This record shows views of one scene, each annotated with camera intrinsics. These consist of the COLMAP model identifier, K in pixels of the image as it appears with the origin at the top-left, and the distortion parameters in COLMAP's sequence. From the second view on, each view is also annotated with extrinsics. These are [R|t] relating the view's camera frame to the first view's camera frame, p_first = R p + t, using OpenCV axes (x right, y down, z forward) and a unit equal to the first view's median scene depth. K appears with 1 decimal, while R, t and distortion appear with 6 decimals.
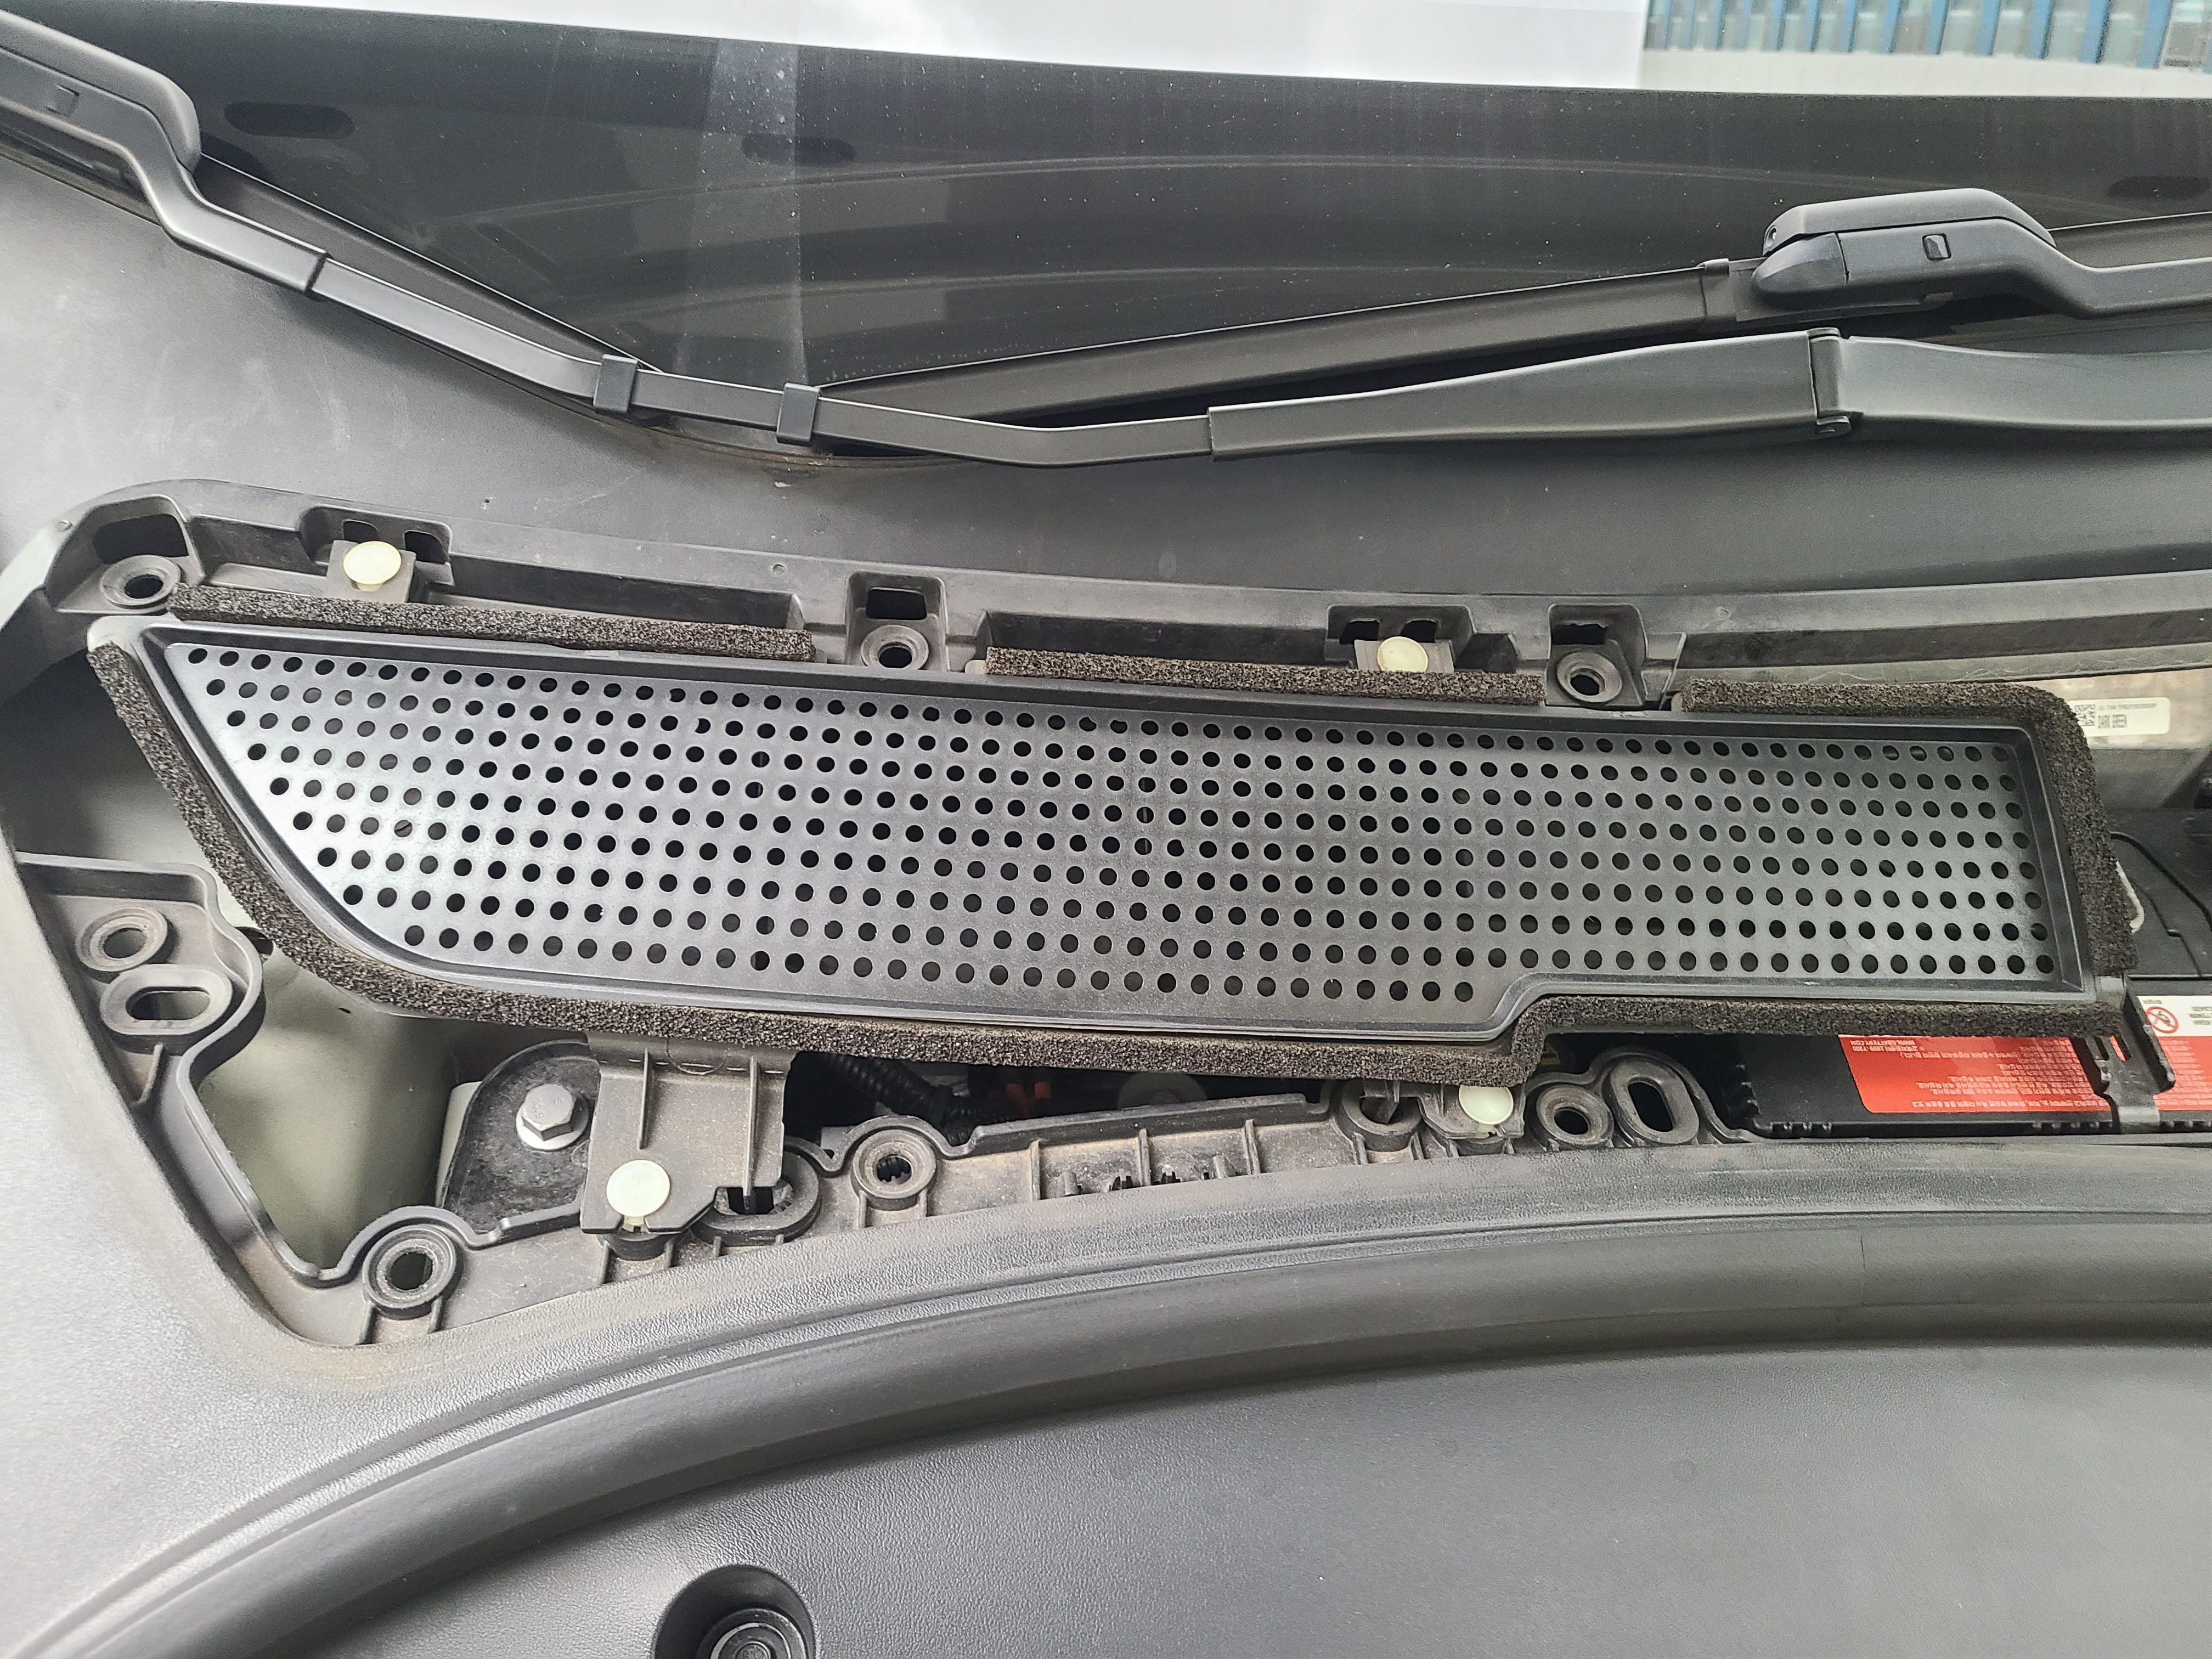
lens RADIAL K [[1759.1, 0, 1106.0], [0, 1759.1, 829.5], [0, 0, 1]] dist [0.037180, -0.055405]
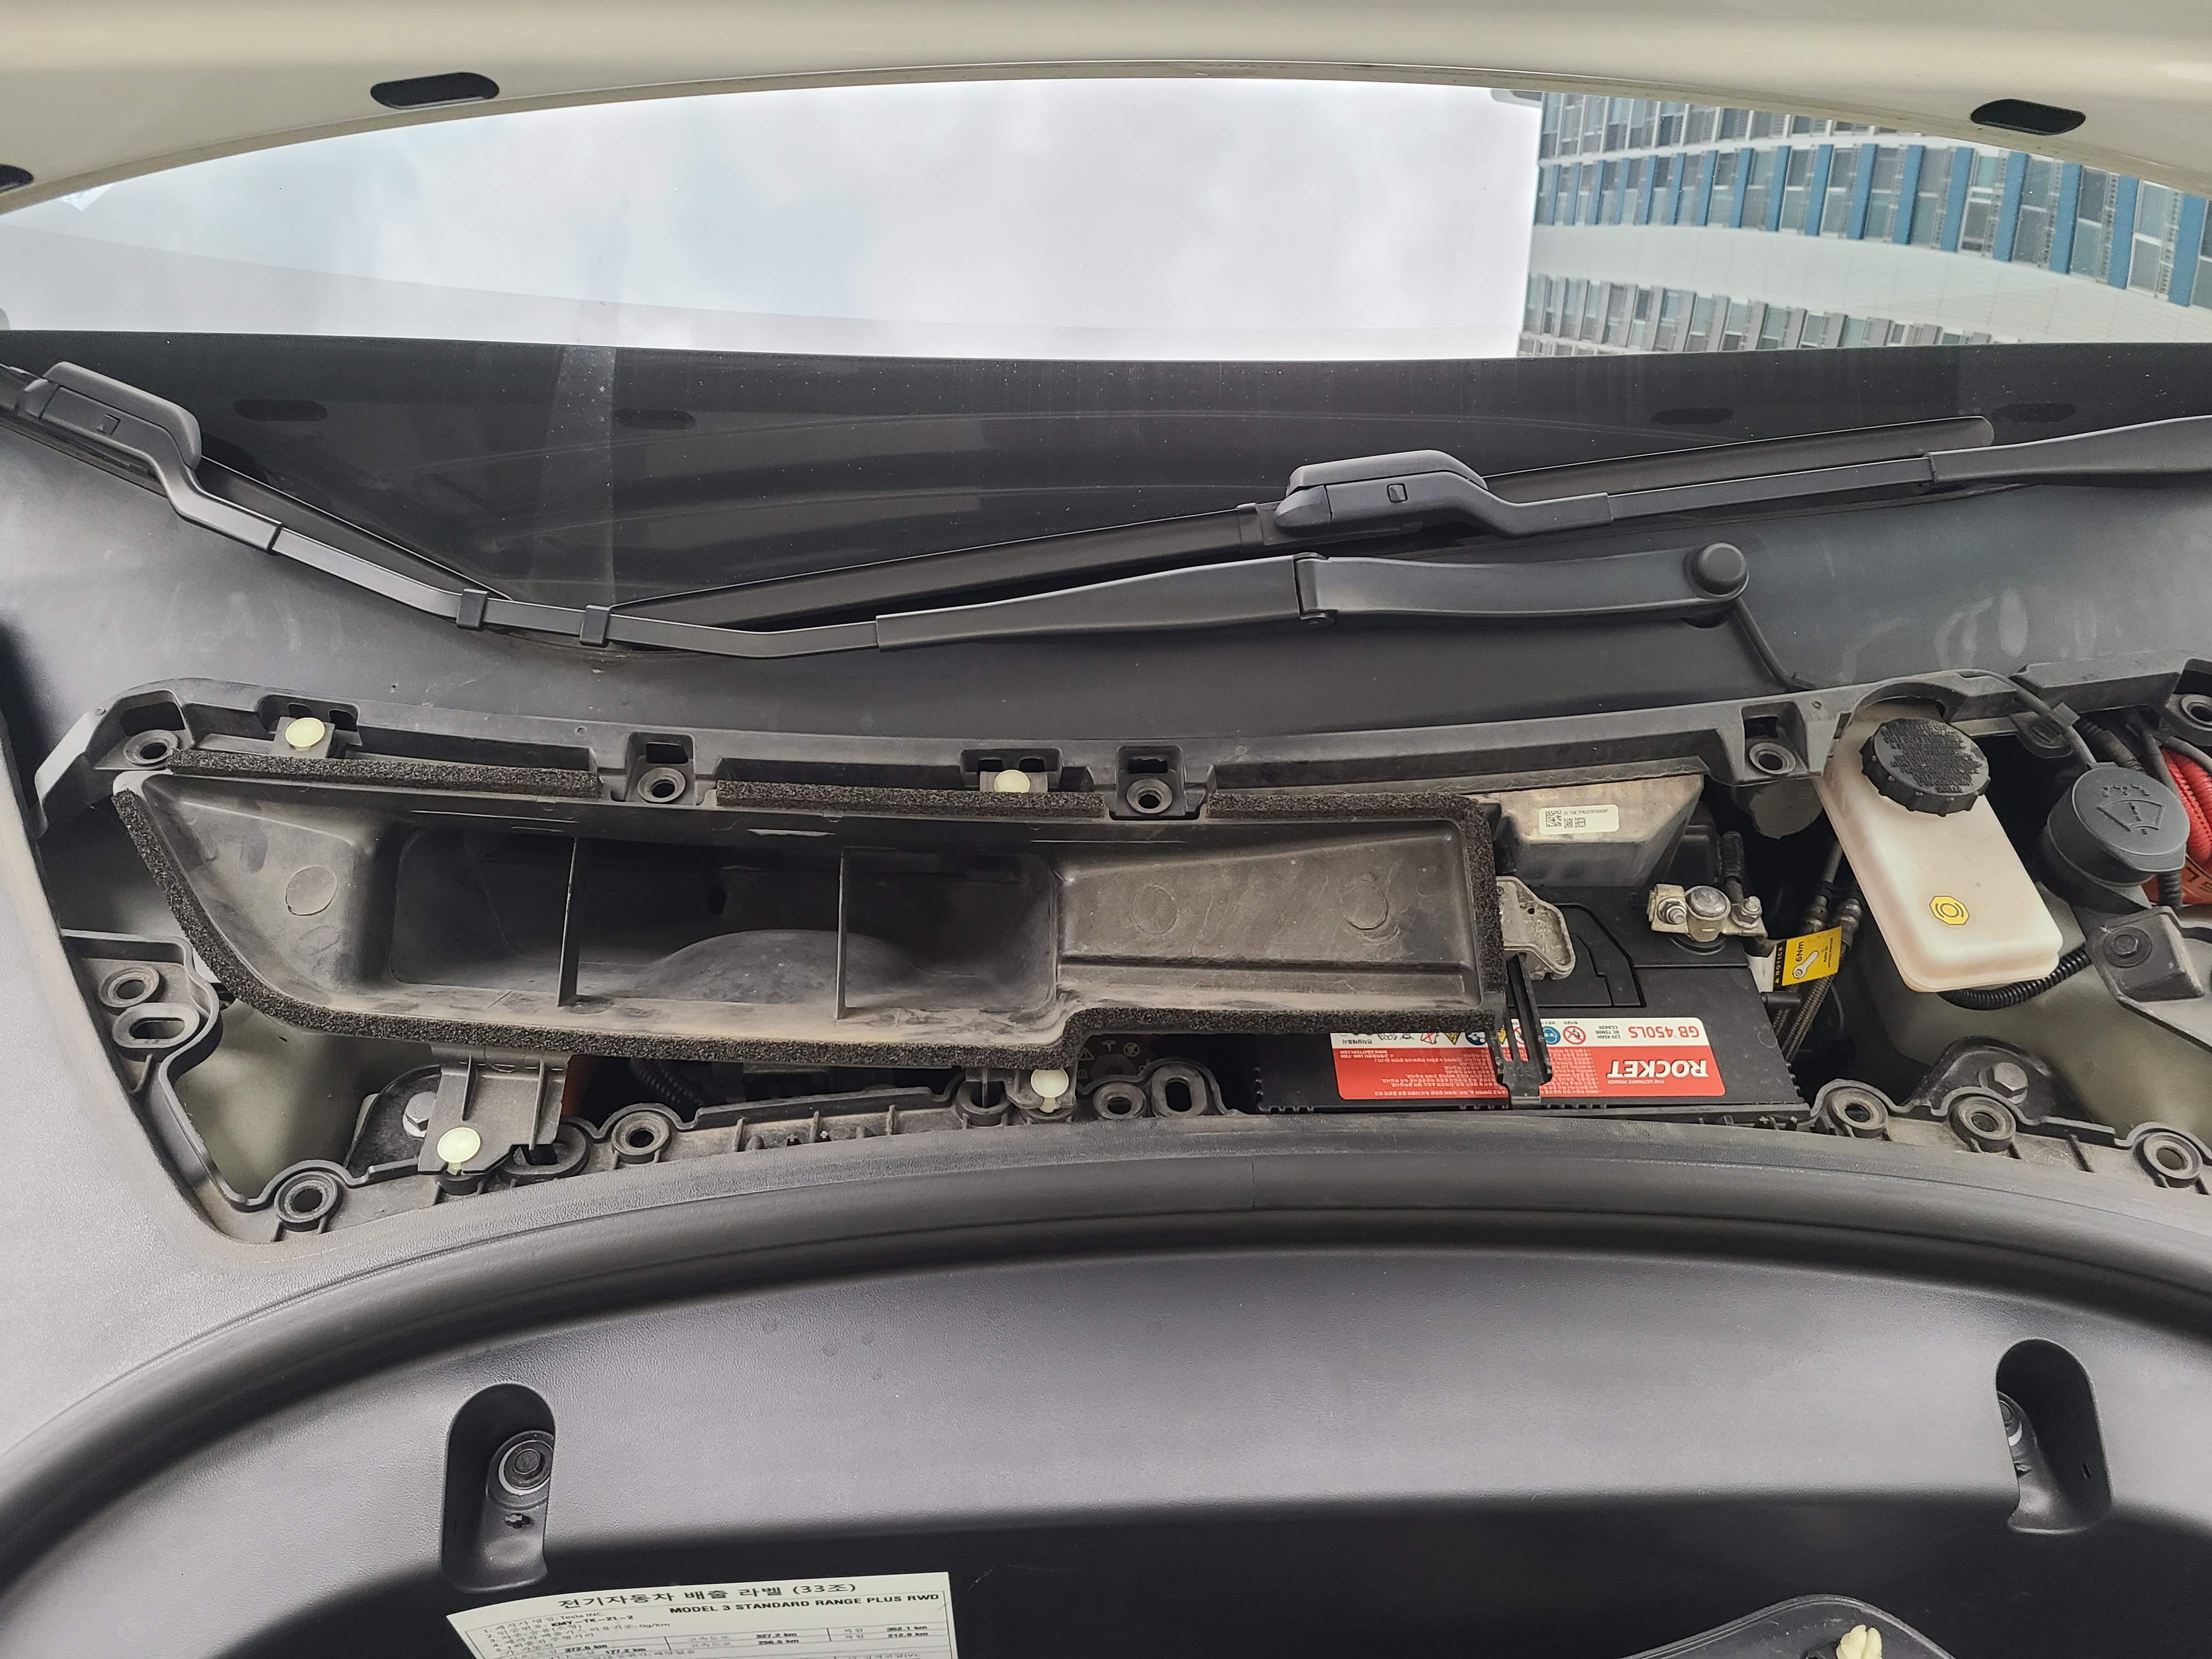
lens RADIAL K [[1759.1, 0, 1106.0], [0, 1759.1, 829.5], [0, 0, 1]] dist [0.037180, -0.055405]
pose [[0.999220, -0.015386, -0.036377, 0.300635], [0.012740, 0.997333, -0.071871, 0.044054], [0.037386, 0.071351, 0.996750, -0.434007]]
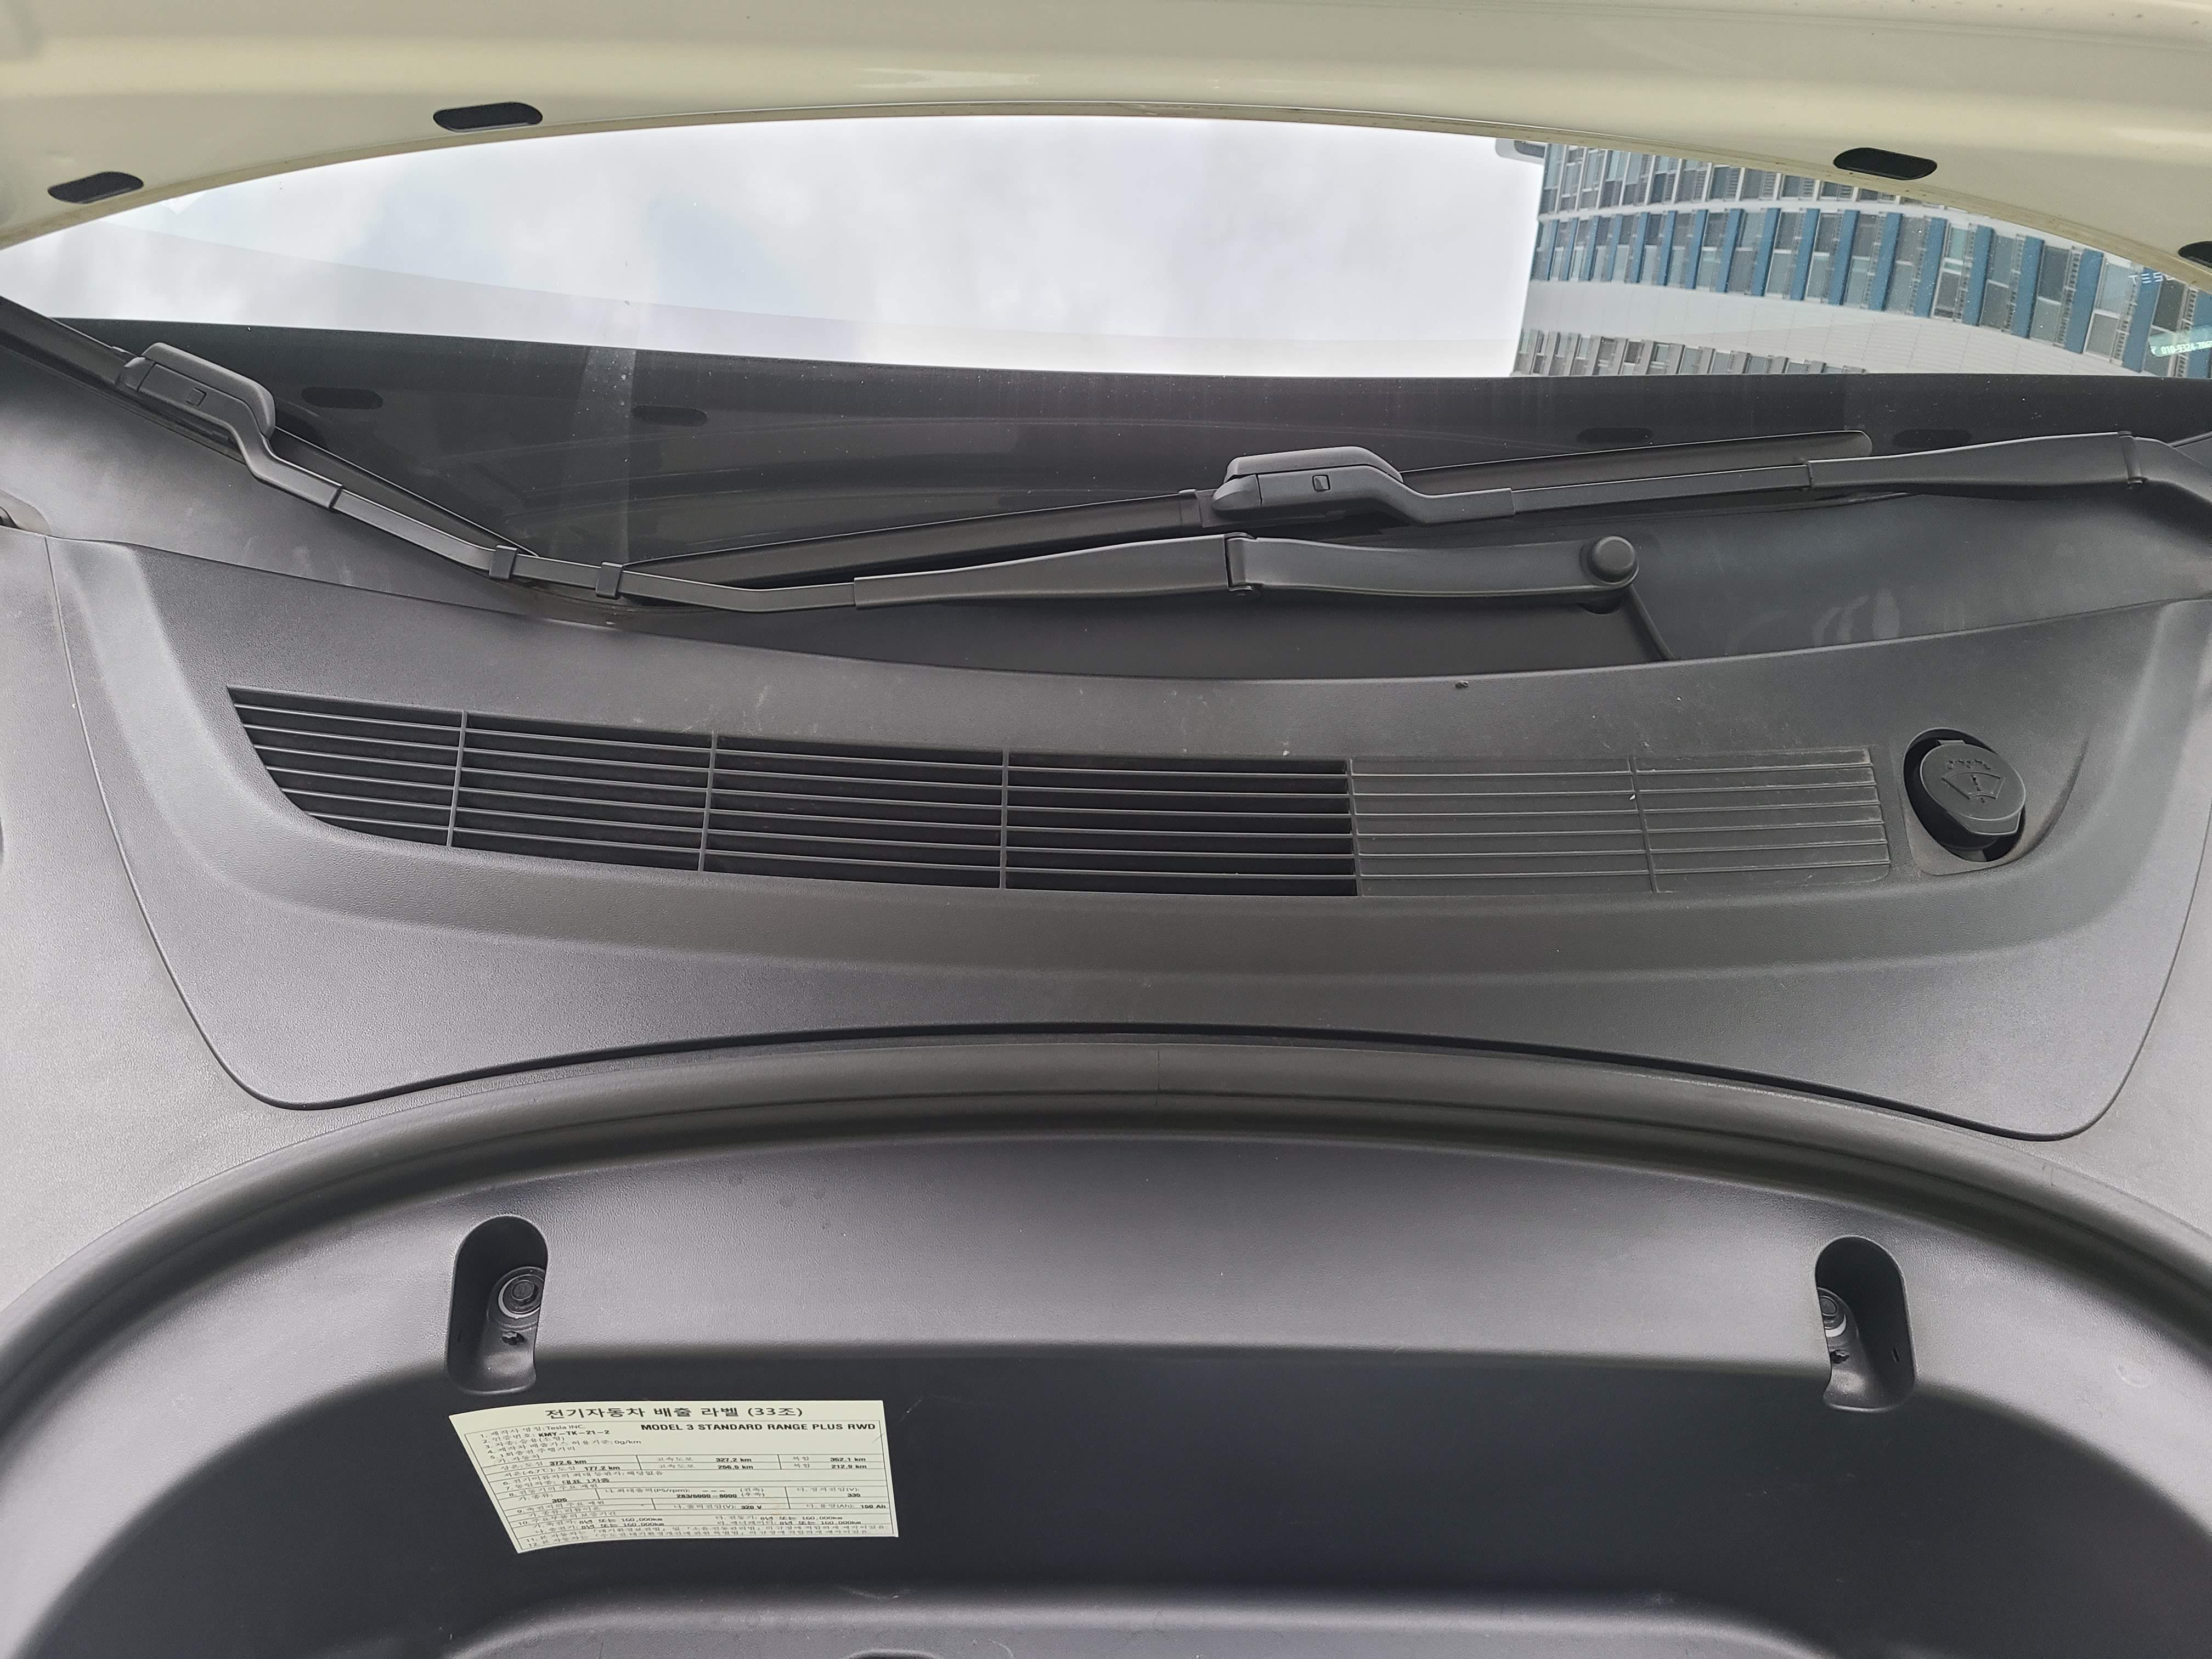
lens RADIAL K [[1725.1, 0, 1051.9], [0, 1725.1, 835.4], [0, 0, 1]] dist [0.029451, -0.045306]
pose [[0.997364, 0.015318, -0.070921, 0.364188], [-0.021579, 0.995853, -0.088380, 0.140770], [0.069273, 0.089677, 0.993559, -0.577606]]
